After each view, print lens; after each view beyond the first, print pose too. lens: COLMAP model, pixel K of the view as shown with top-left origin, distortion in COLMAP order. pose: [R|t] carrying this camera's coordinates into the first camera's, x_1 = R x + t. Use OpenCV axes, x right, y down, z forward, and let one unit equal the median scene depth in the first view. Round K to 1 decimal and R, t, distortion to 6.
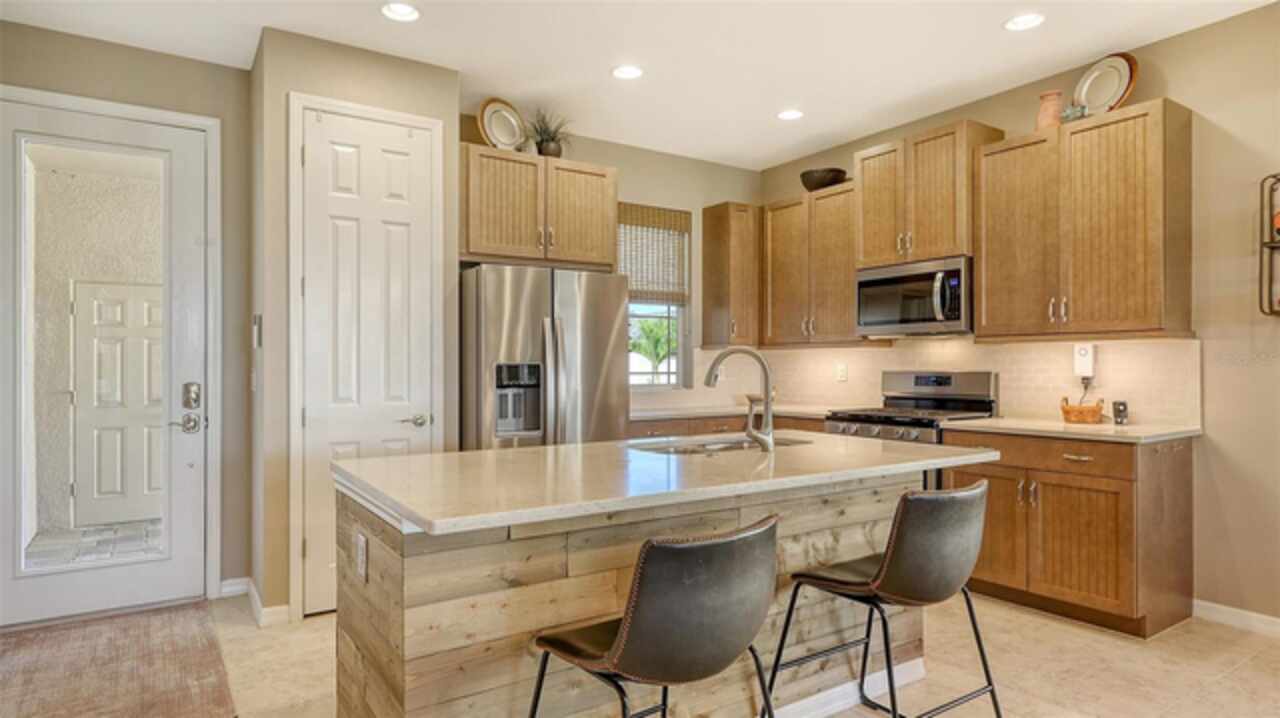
lens RADIAL K [[723.2, 0, 640.9], [0, 723.2, 364.8], [0, 0, 1]] dist [0.000595, 0.000014]
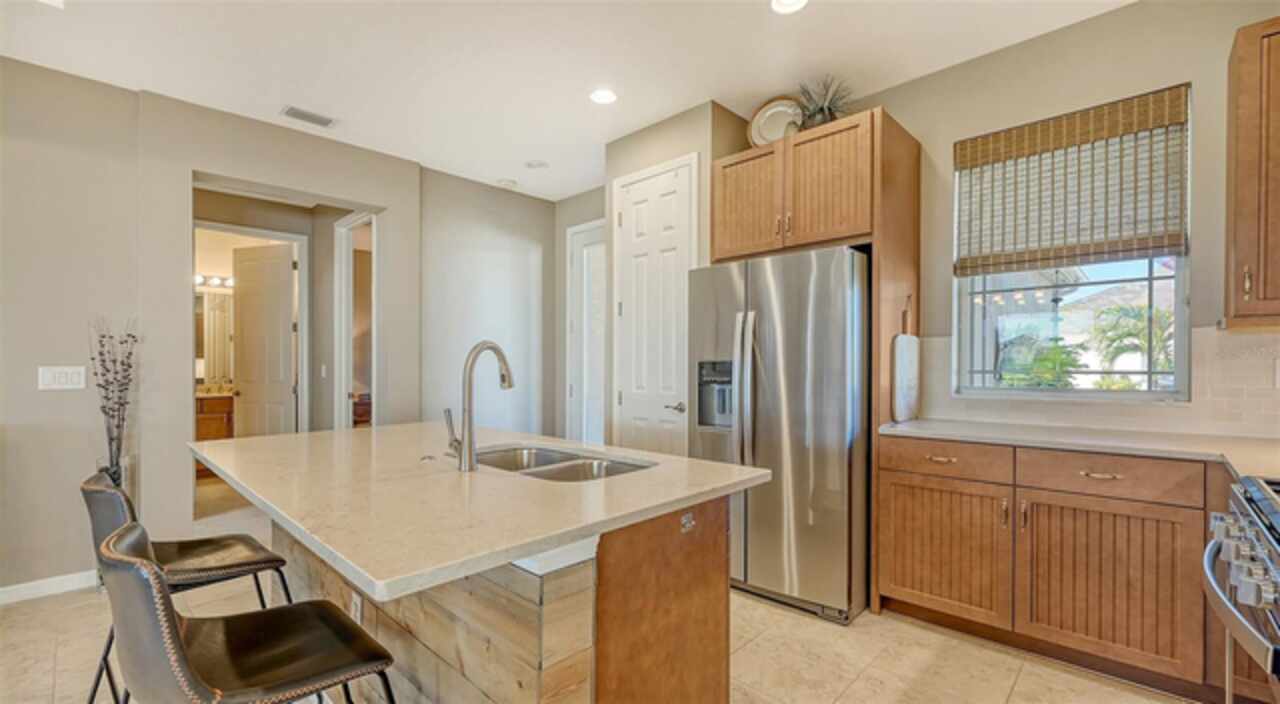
lens RADIAL K [[536.4, 0, 640.5], [0, 536.4, 359.8], [0, 0, 1]] dist [-0.000635, -0.000015]
pose [[0.221767, -0.005229, -0.975086, 0.487386], [0.006186, 0.999973, -0.003956, 0.000312], [0.975080, -0.005154, 0.221793, 0.643181]]
